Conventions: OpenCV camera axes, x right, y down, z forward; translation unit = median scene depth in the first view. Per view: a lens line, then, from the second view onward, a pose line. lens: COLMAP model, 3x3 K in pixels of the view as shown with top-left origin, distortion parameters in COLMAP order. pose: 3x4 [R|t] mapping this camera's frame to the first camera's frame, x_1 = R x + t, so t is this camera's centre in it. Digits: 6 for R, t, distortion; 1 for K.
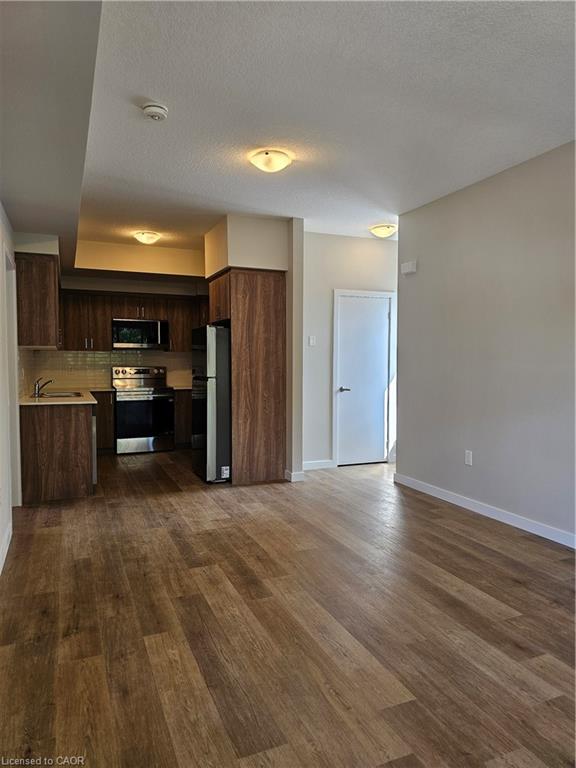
lens RADIAL K [[518.6, 0, 288.0], [0, 518.6, 384.0], [0, 0, 1]] dist [0.002991, 0.000600]
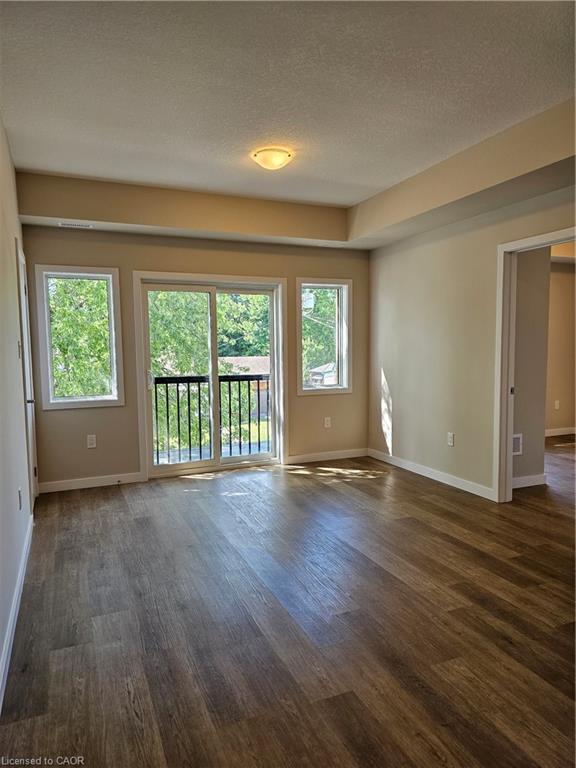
lens RADIAL K [[518.6, 0, 288.0], [0, 518.6, 384.0], [0, 0, 1]] dist [0.002991, 0.000600]
pose [[-0.999930, 0.011856, 0.000286, 0.302600], [0.011797, 0.991961, 0.125989, -0.120957], [0.001210, 0.125984, -0.992032, 2.140913]]
